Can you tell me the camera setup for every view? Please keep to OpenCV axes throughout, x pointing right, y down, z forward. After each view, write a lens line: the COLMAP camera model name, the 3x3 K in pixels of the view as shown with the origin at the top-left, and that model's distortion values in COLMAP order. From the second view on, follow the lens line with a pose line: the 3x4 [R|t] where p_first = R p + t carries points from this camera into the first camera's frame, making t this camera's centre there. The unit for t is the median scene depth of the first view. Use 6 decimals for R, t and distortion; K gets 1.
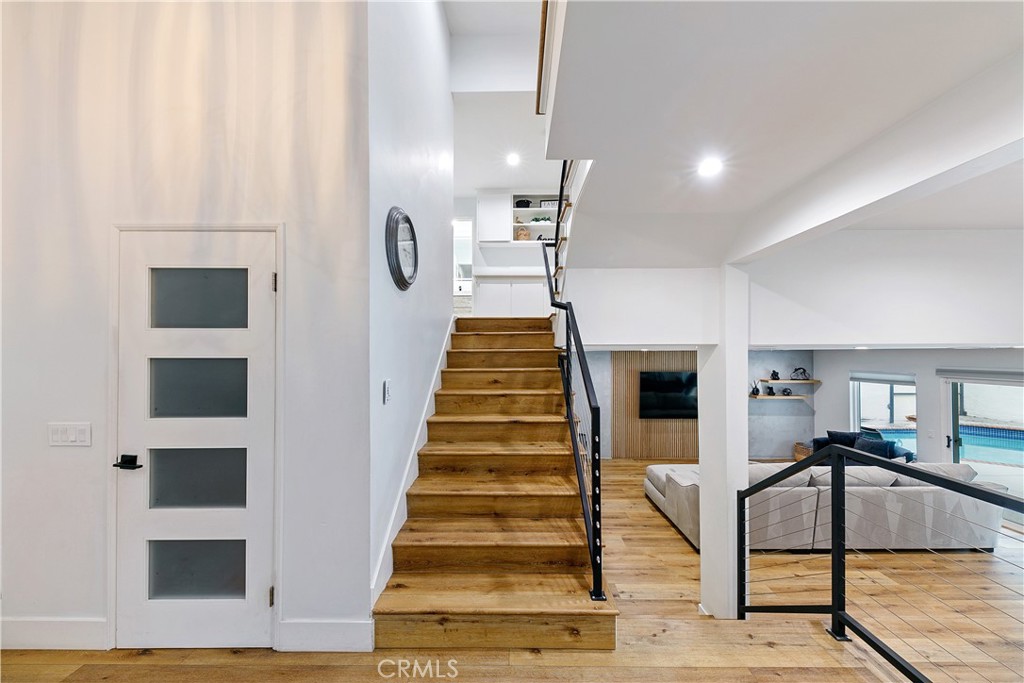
lens RADIAL K [[349.6, 0, 511.0], [0, 349.6, 352.6], [0, 0, 1]] dist [0.000335, -0.000061]
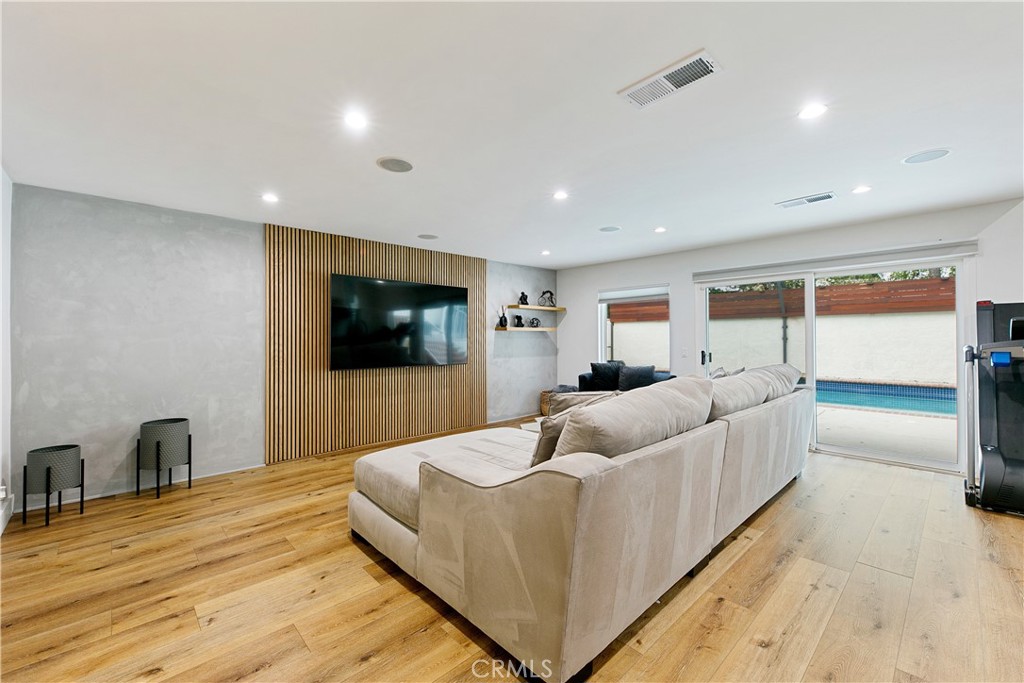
lens RADIAL K [[423.9, 0, 512.5], [0, 423.9, 336.5], [0, 0, 1]] dist [0.000381, -0.000152]
pose [[0.711852, 0.001419, 0.702328, 0.136820], [-0.004674, 0.999985, 0.002717, 0.139769], [-0.702314, -0.005217, 0.711849, 0.407929]]
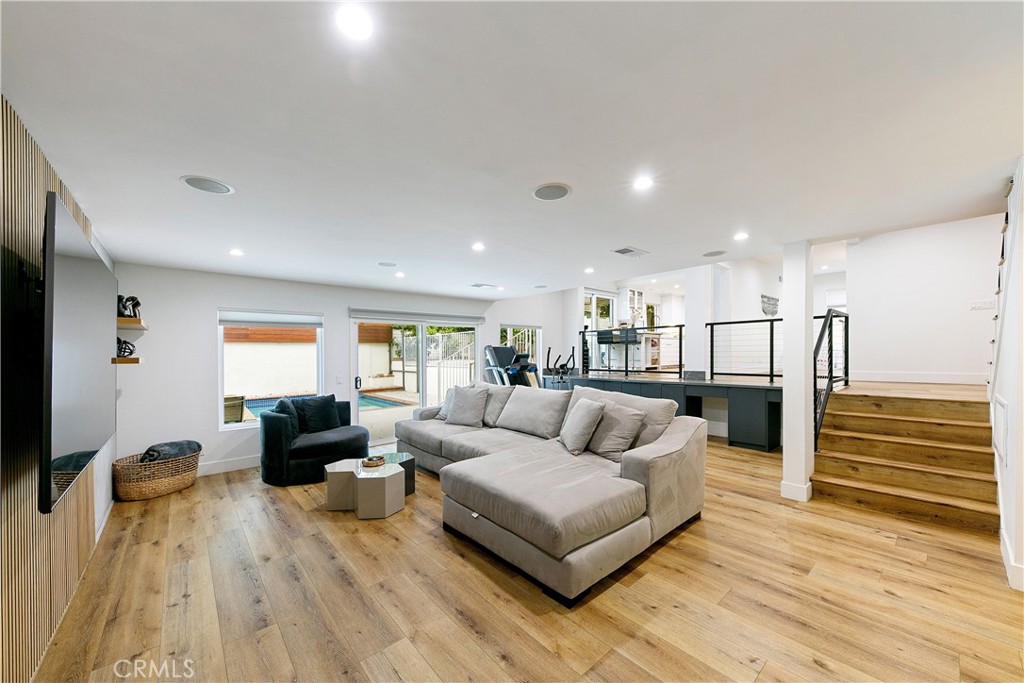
lens RADIAL K [[372.0, 0, 513.1], [0, 372.0, 353.5], [0, 0, 1]] dist [0.014826, -0.000084]
pose [[-0.673240, -0.002808, 0.739418, 0.113780], [0.001243, 0.999987, 0.004929, 0.116678], [-0.739423, 0.004237, -0.673228, 0.964488]]
